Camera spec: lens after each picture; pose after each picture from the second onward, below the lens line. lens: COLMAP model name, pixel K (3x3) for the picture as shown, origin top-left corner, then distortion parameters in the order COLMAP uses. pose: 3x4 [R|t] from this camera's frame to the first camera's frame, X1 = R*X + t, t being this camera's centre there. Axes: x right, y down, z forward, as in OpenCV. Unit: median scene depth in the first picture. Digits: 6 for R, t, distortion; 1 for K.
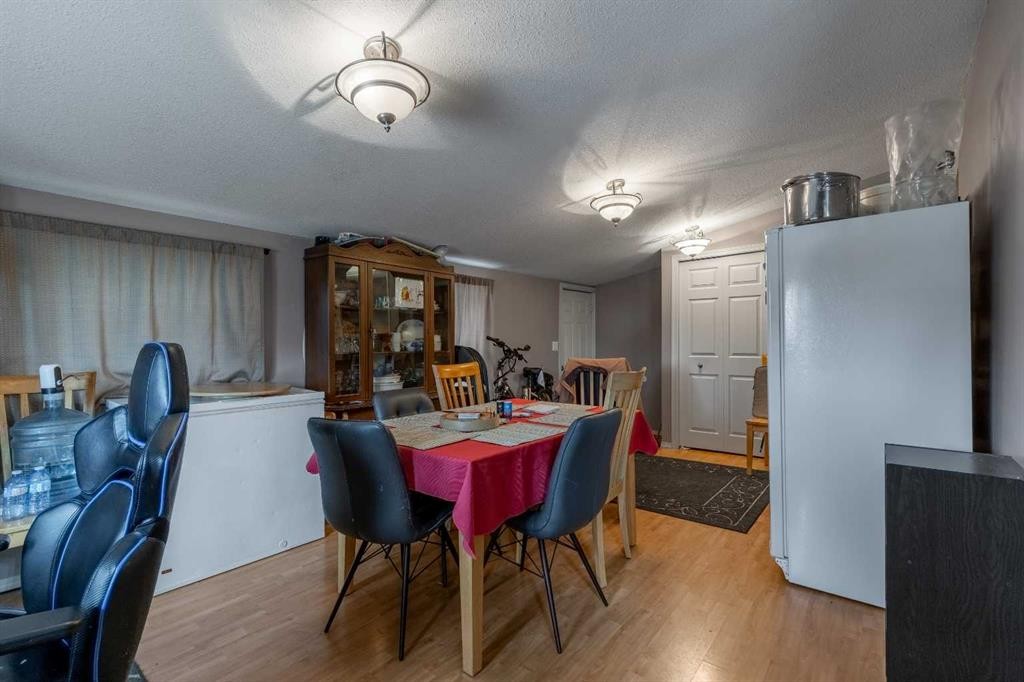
lens RADIAL K [[466.9, 0, 509.1], [0, 466.9, 340.1], [0, 0, 1]] dist [0.011677, -0.000364]
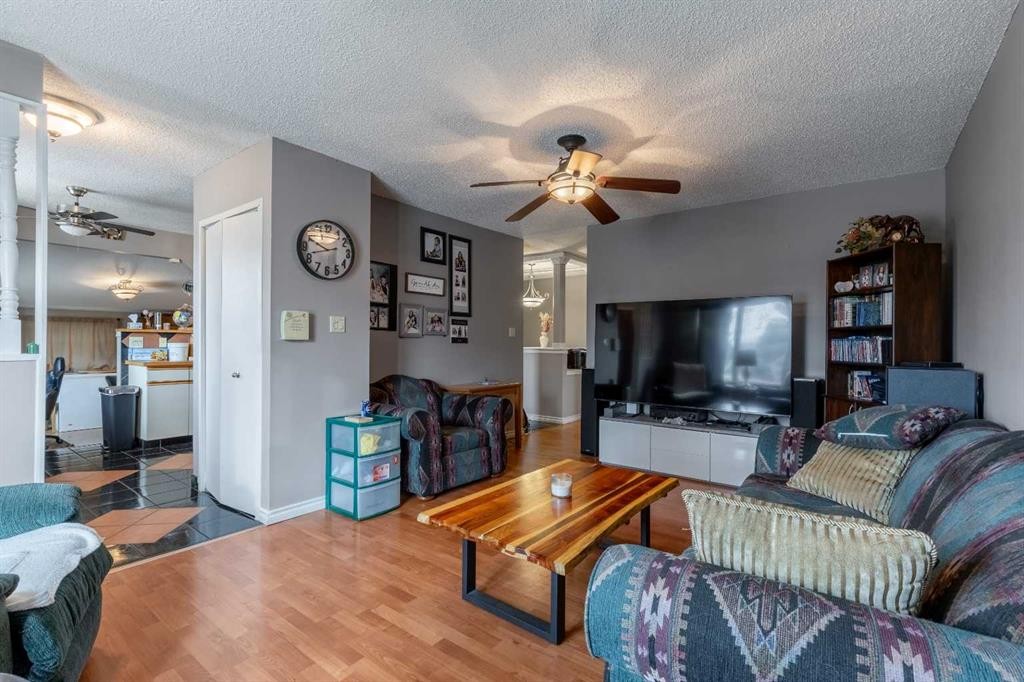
lens RADIAL K [[466.9, 0, 517.1], [0, 466.9, 341.8], [0, 0, 1]] dist [0.011677, -0.000364]
pose [[0.999126, 0.006405, 0.041312, 2.040668], [-0.006570, 0.999971, 0.003861, -0.111002], [-0.041286, -0.004129, 0.999139, -2.201373]]
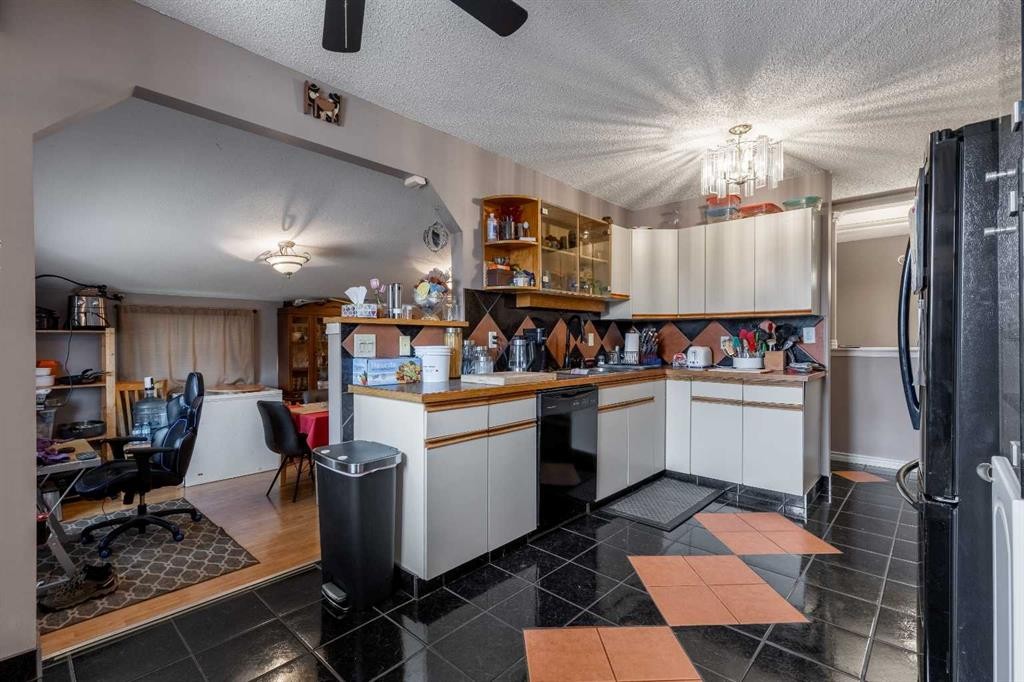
lens RADIAL K [[466.9, 0, 513.9], [0, 466.9, 342.4], [0, 0, 1]] dist [0.011677, -0.000364]
pose [[0.998359, -0.002096, -0.057225, 0.720501], [0.002491, 0.999974, 0.006824, -0.101592], [0.057209, -0.006956, 0.998338, -0.921510]]
